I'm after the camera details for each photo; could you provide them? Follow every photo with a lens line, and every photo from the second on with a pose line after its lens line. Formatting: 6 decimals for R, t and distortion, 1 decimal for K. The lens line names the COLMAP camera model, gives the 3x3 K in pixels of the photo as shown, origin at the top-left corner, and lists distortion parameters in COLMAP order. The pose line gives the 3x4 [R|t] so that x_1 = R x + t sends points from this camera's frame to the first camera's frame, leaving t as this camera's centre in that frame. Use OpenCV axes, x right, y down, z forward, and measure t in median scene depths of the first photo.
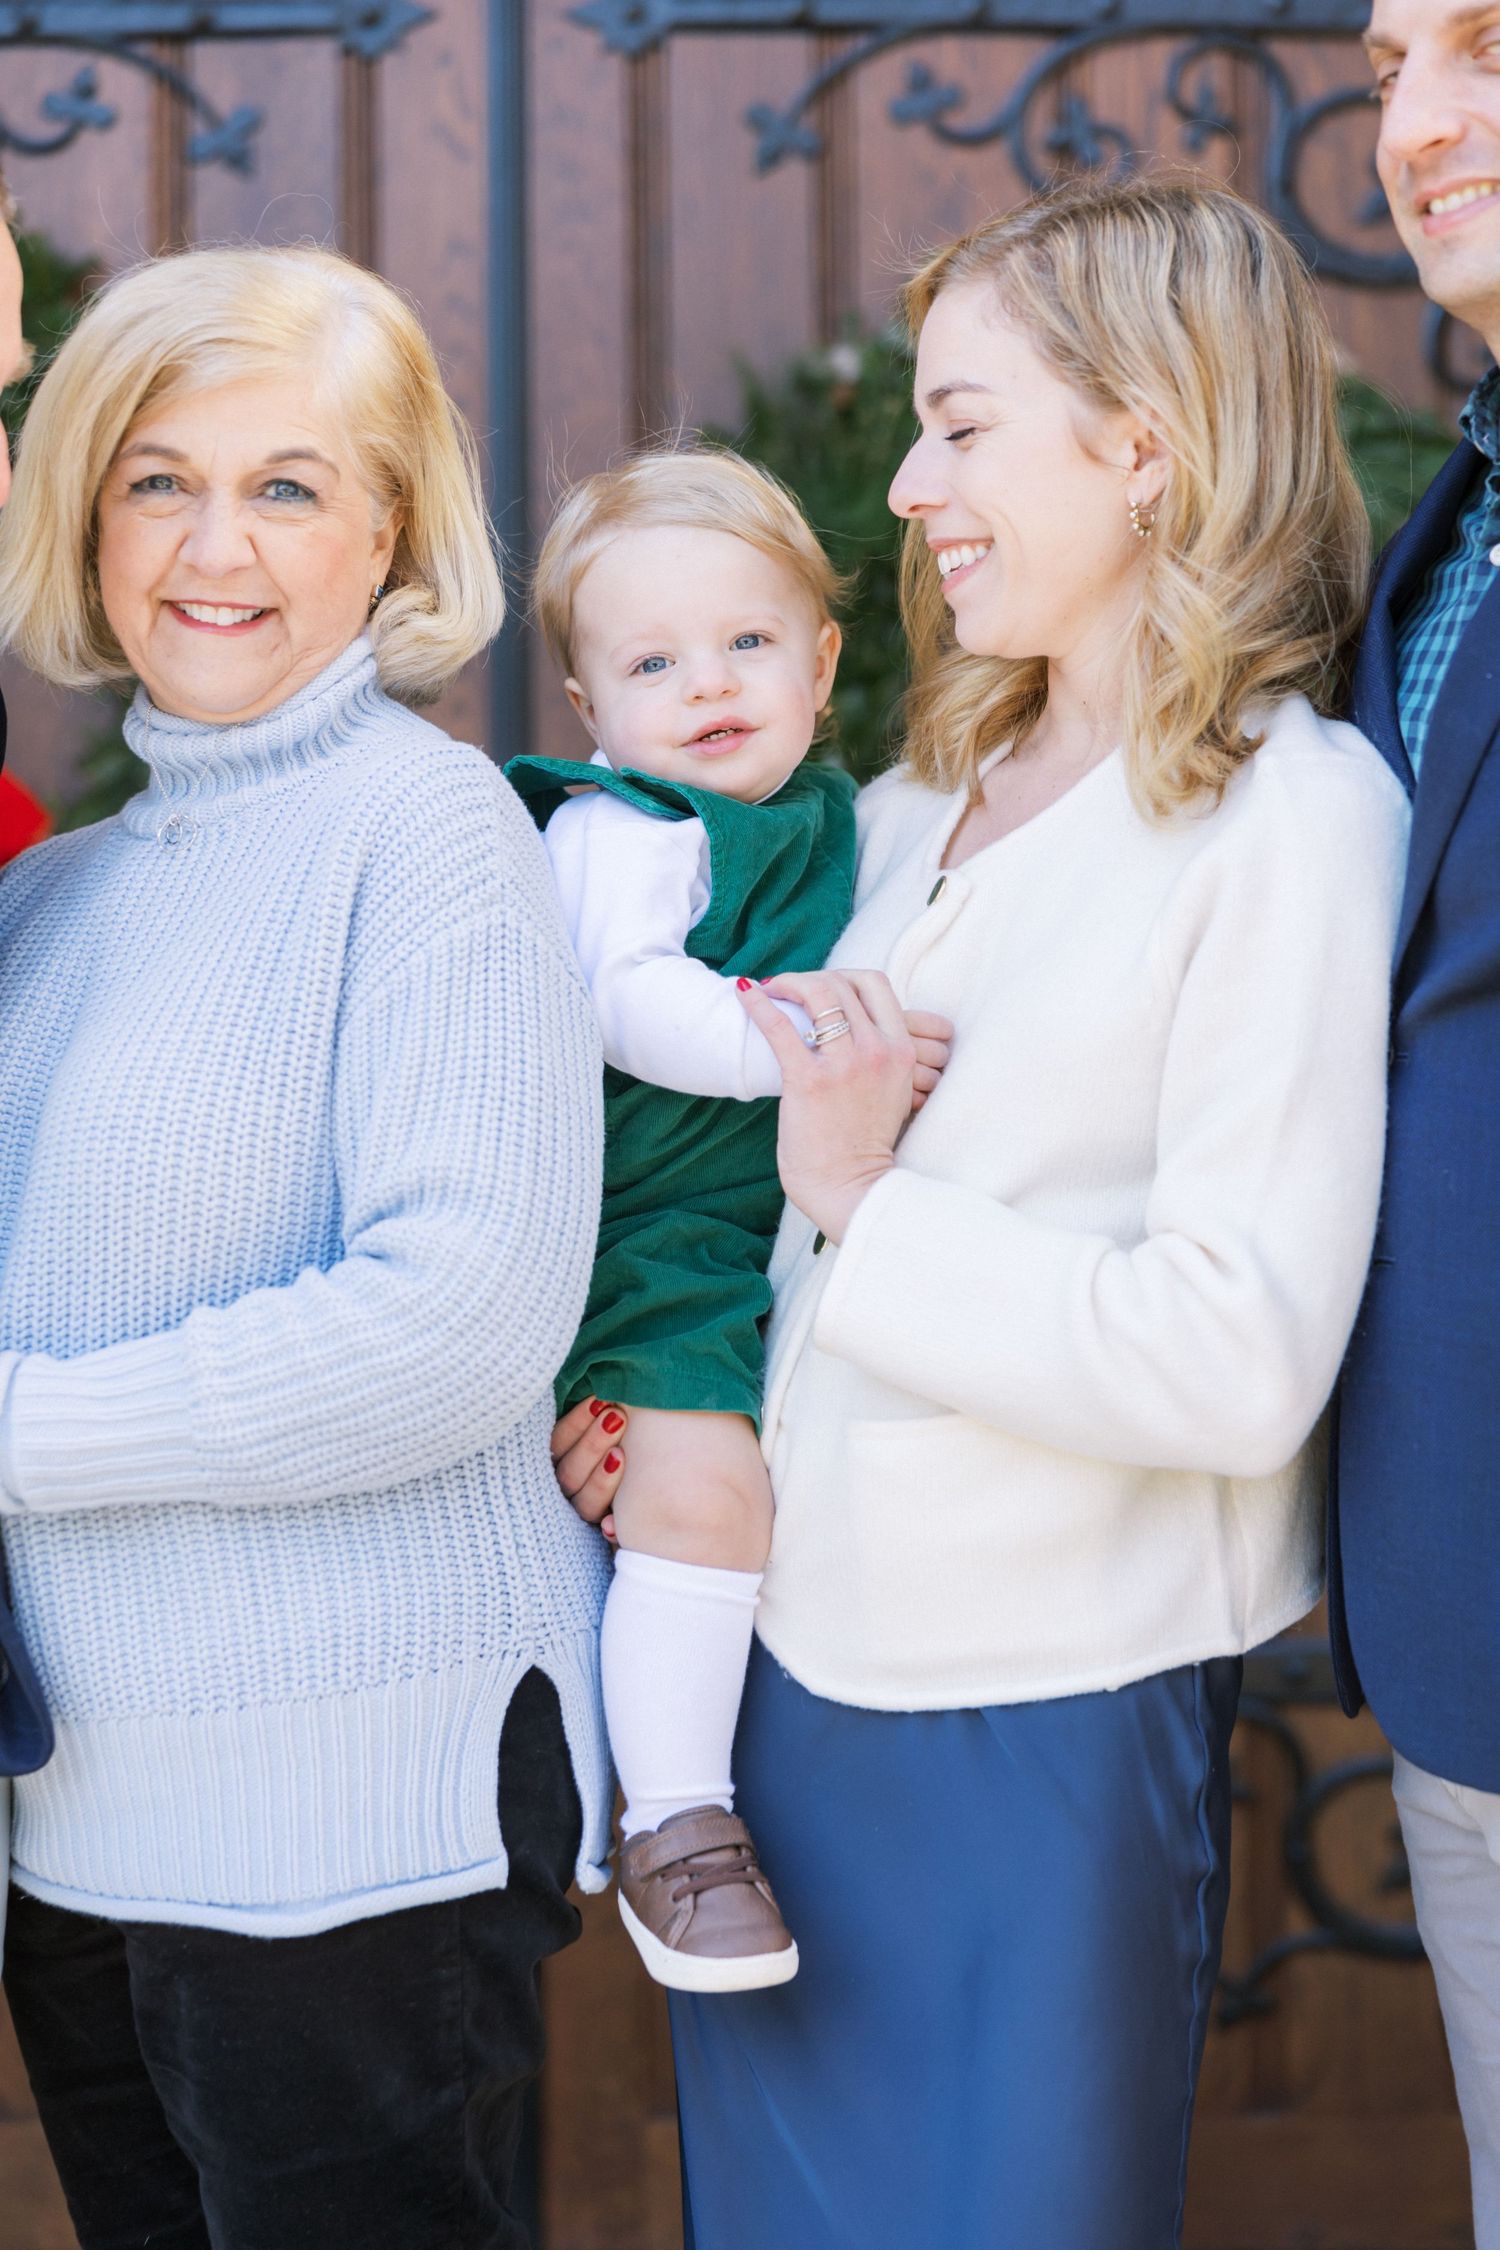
lens RADIAL K [[4200.7, 0, 698.4], [0, 4200.7, 1078.9], [0, 0, 1]] dist [0.017167, 0.000000]
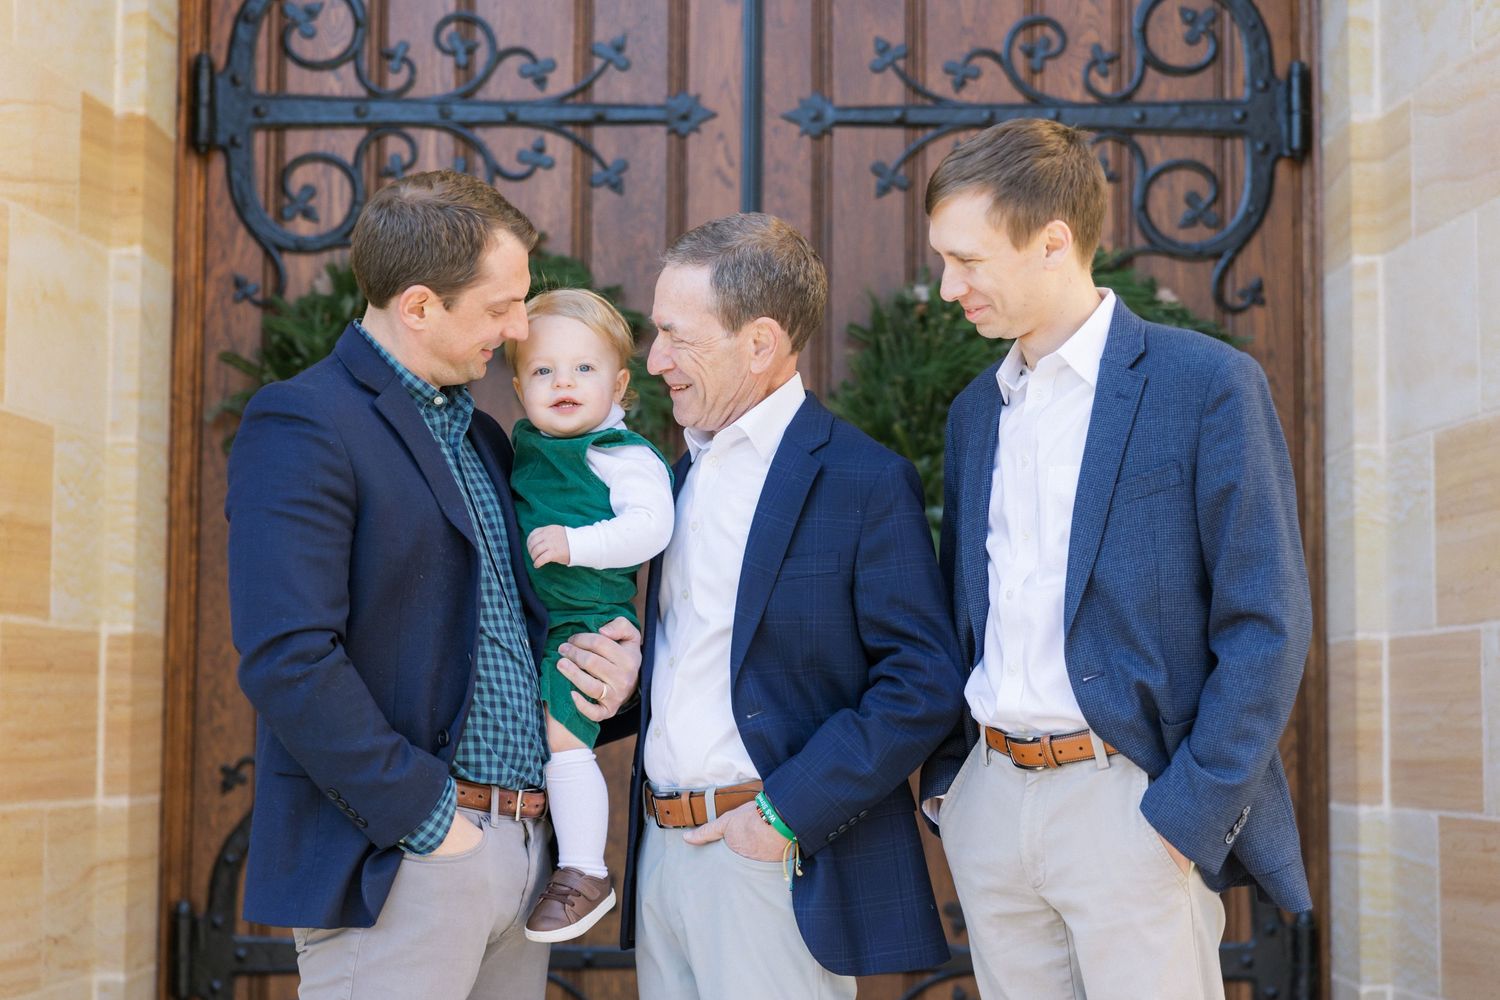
lens RADIAL K [[2800.5, 0, 765.3], [0, 2800.5, 499.4], [0, 0, 1]] dist [0.017167, 0.000000]
pose [[0.999833, 0.015780, 0.009237, -0.088912], [-0.015172, 0.997926, -0.062562, 0.020261], [-0.010205, 0.062412, 0.997998, -0.566676]]
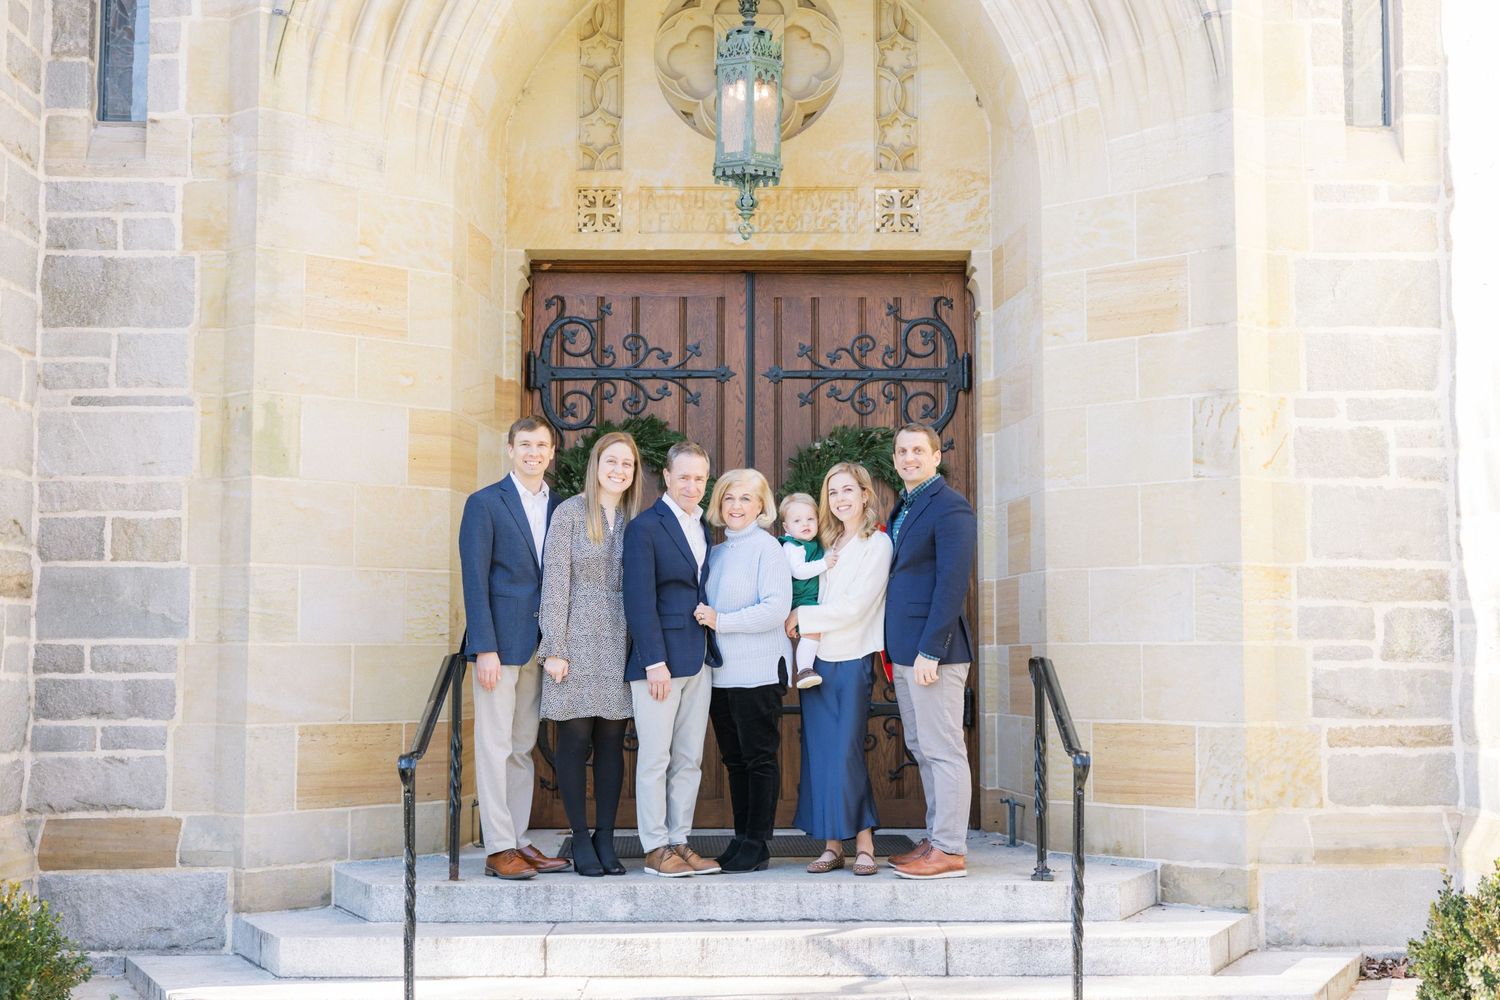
lens RADIAL K [[1987.1, 0, 779.7], [0, 1987.1, 472.2], [0, 0, 1]] dist [0.031022, 0.000000]
pose [[0.999546, 0.010719, 0.028143, -0.137986], [-0.008552, 0.997069, -0.076024, 0.076051], [-0.028876, 0.075749, 0.996709, -2.446627]]
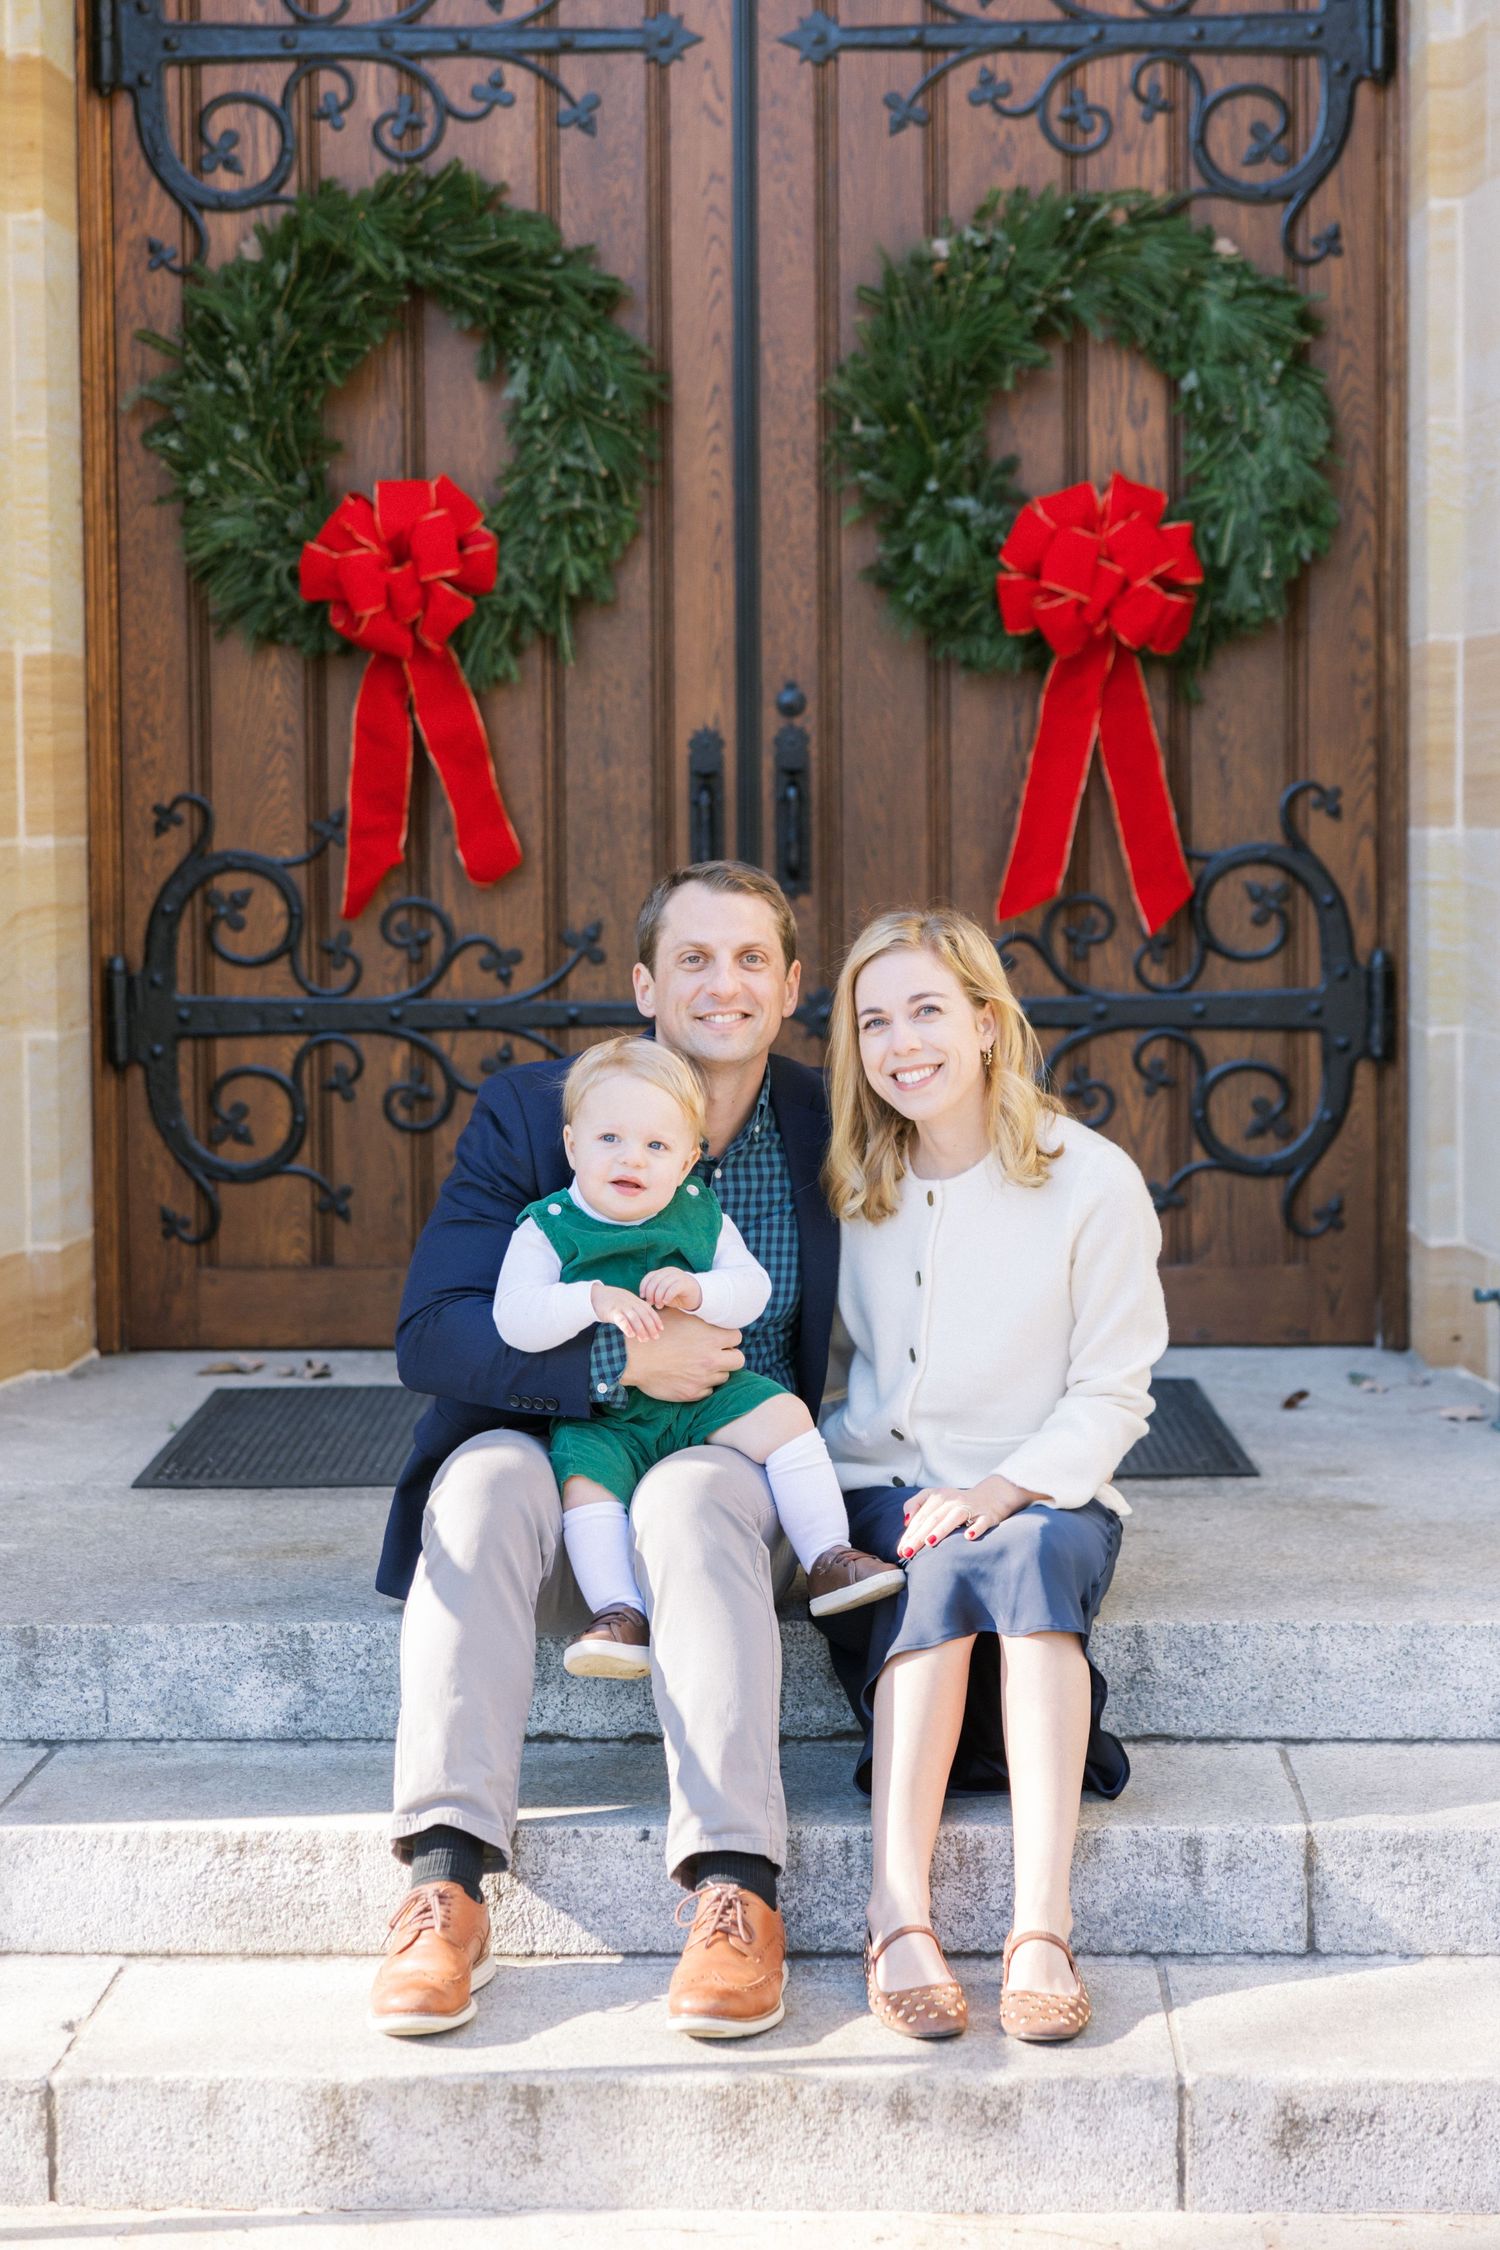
lens RADIAL K [[4033.5, 0, 825.2], [0, 4033.5, 995.7], [0, 0, 1]] dist [0.018642, 0.000000]
pose [[0.999972, 0.002100, -0.007205, -0.000229], [-0.001635, 0.997948, 0.064005, 0.052587], [0.007324, -0.063991, 0.997924, -1.195016]]
